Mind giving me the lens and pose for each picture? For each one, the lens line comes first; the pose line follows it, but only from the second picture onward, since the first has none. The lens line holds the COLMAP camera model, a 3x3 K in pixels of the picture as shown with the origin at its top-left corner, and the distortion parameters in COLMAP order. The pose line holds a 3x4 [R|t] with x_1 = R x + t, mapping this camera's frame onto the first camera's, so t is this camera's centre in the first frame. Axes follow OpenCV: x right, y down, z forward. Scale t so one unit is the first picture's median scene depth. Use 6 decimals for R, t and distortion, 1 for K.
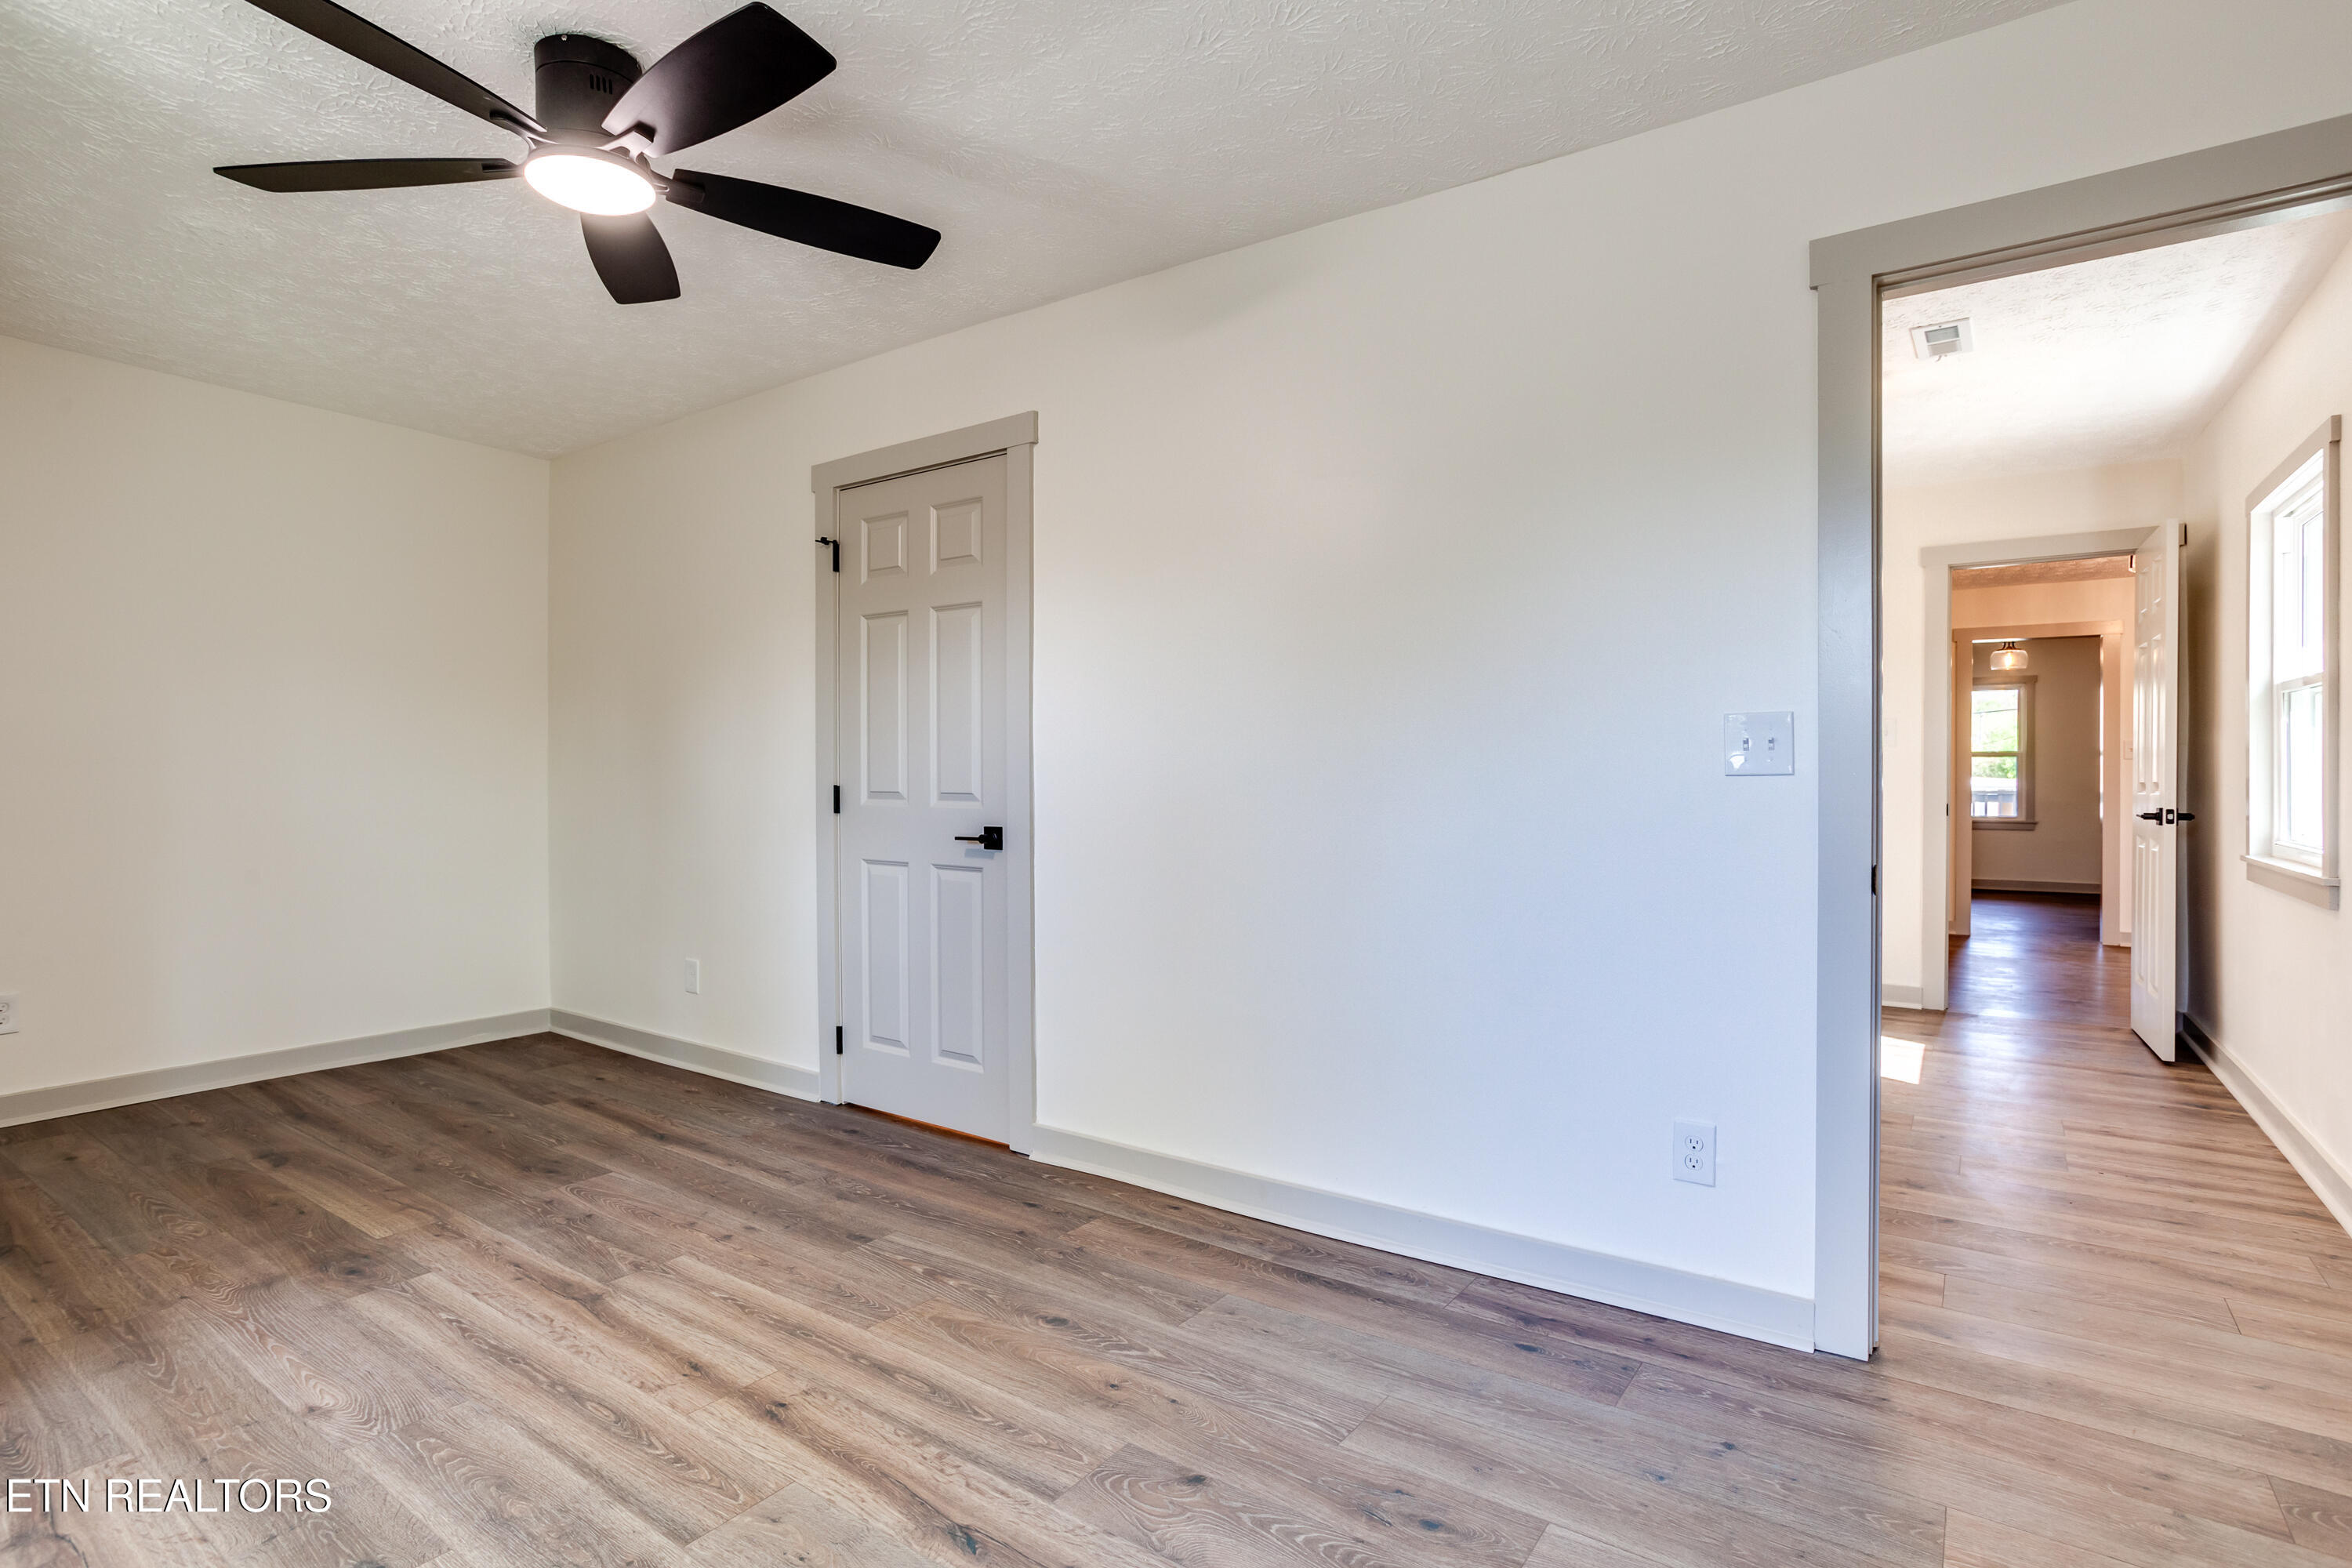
lens RADIAL K [[1155.3, 0, 1176.0], [0, 1155.3, 784.0], [0, 0, 1]] dist [-0.004023, -0.000217]
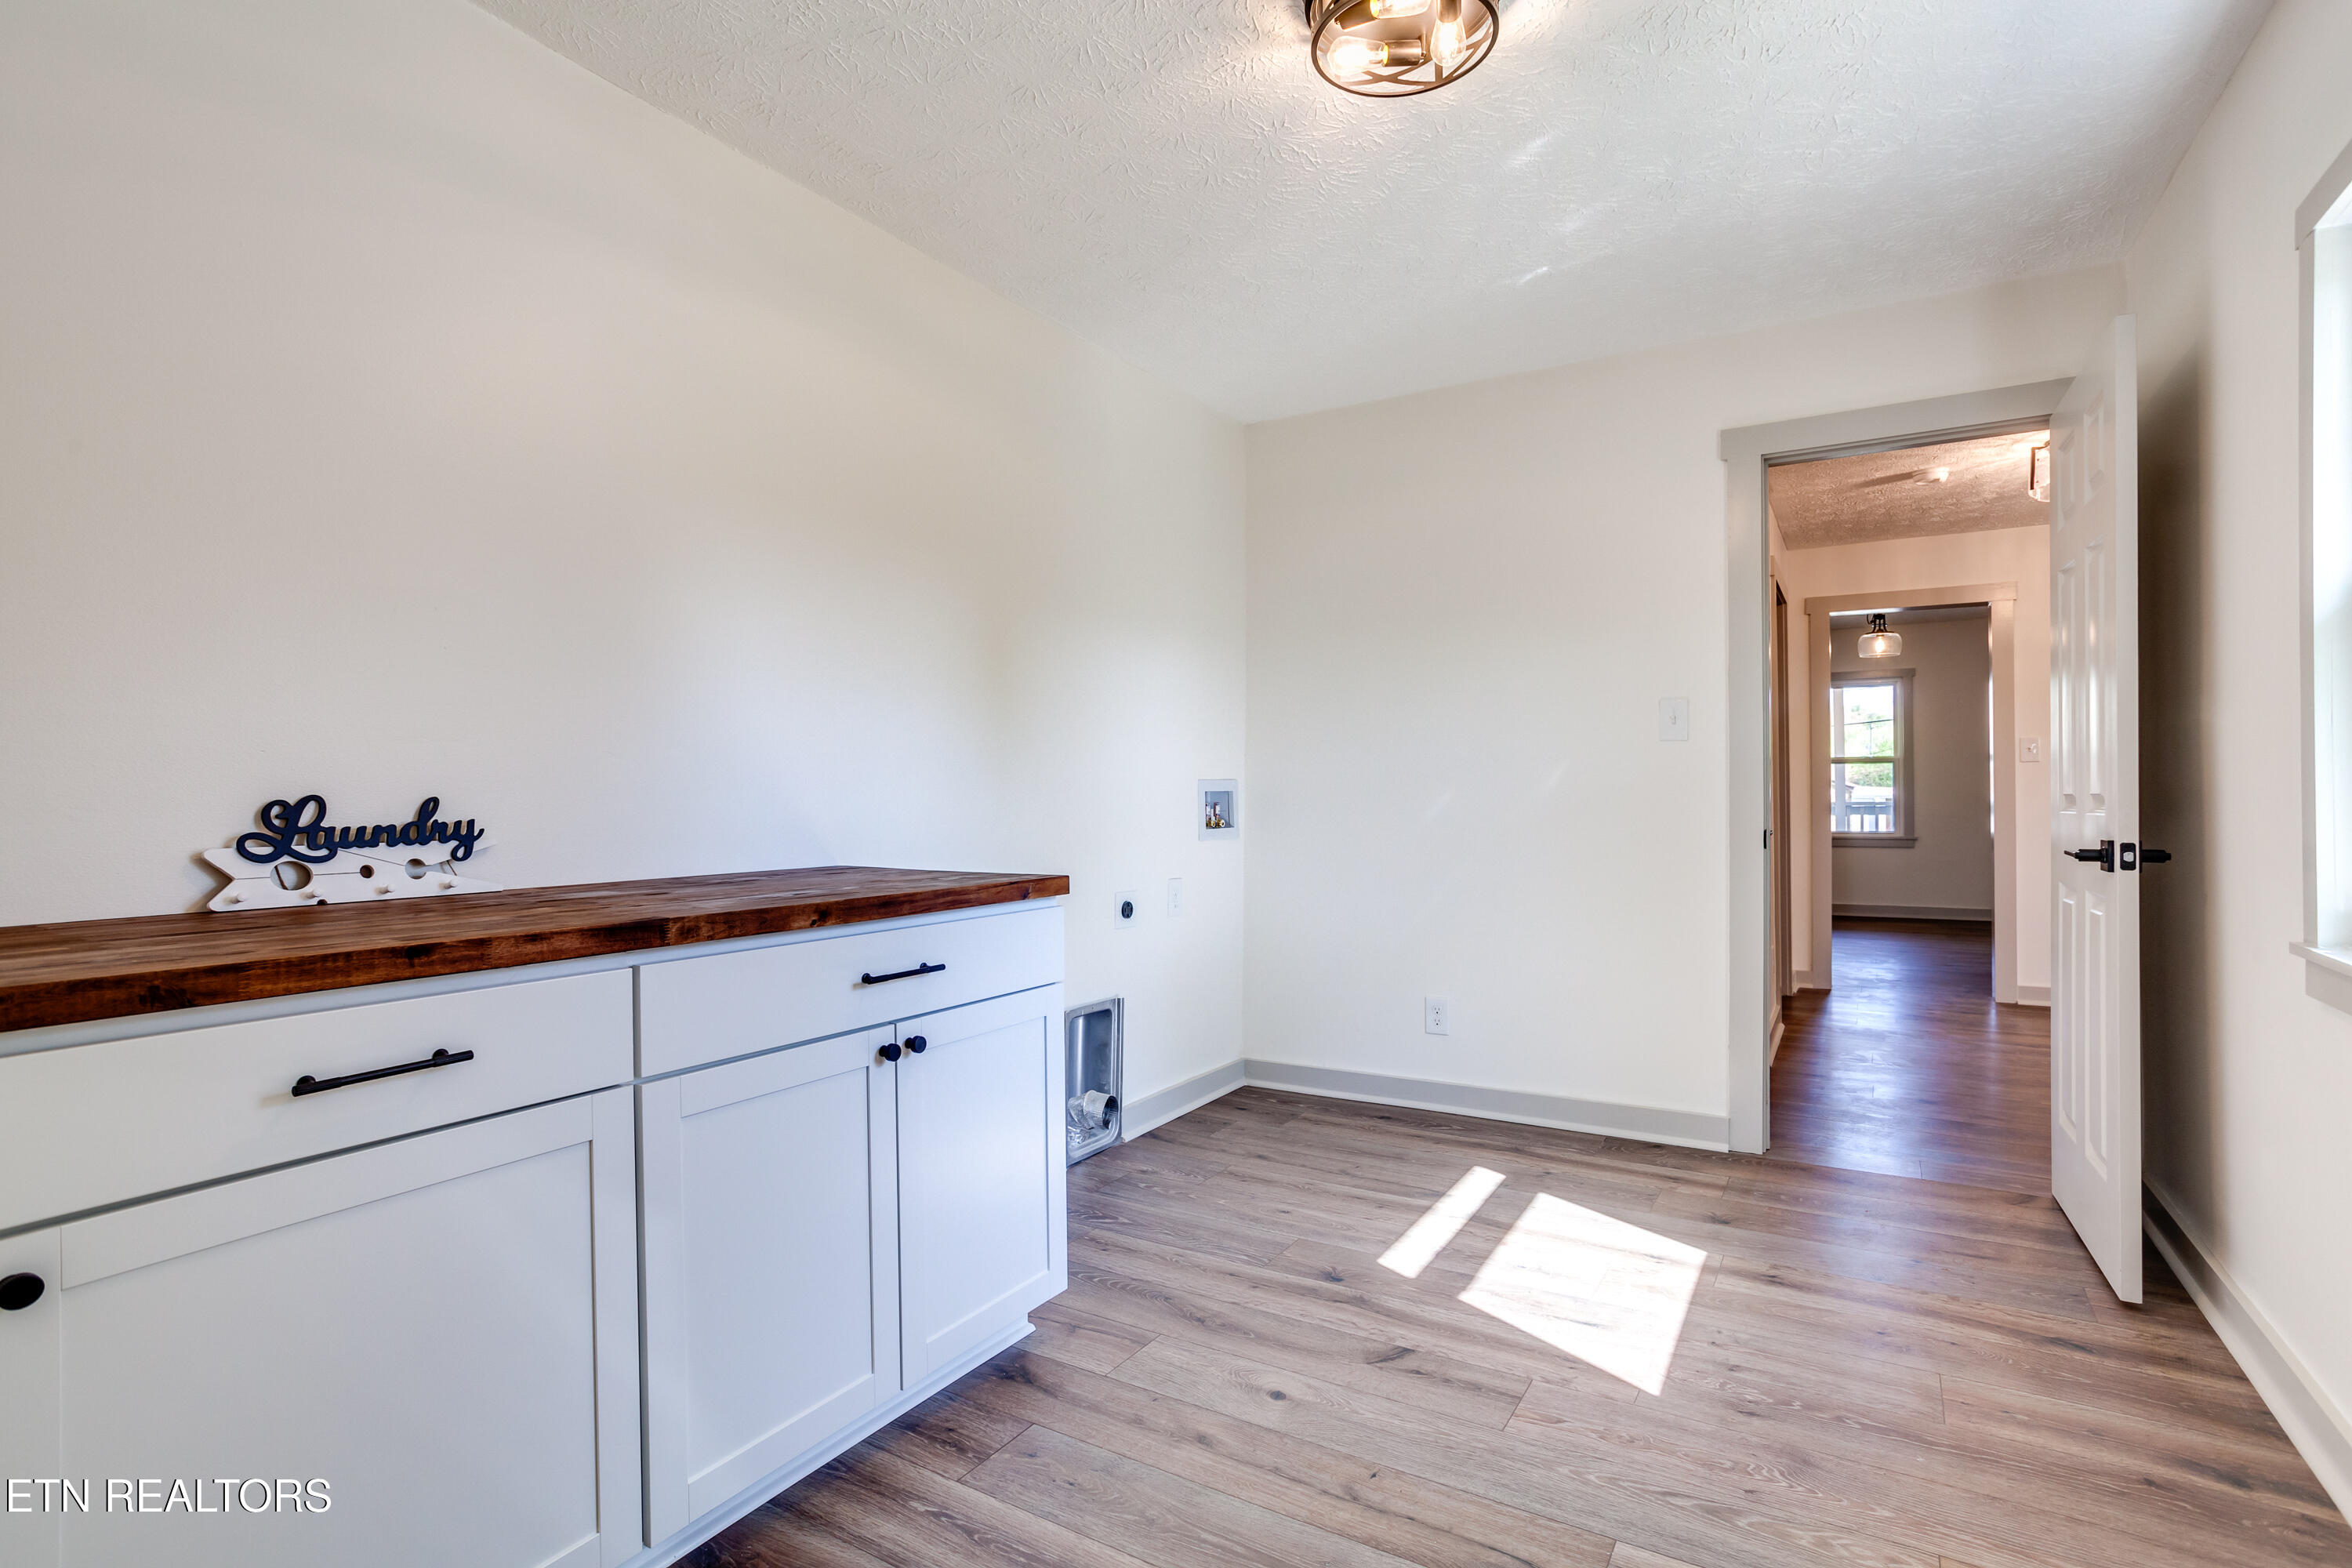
lens RADIAL K [[1143.6, 0, 1144.8], [0, 1143.6, 788.6], [0, 0, 1]] dist [-0.024066, 0.018527]
pose [[0.999170, -0.006026, 0.040282, 0.222000], [0.006355, 0.999947, -0.008045, -0.001684], [-0.040232, 0.008294, 0.999156, 0.284197]]
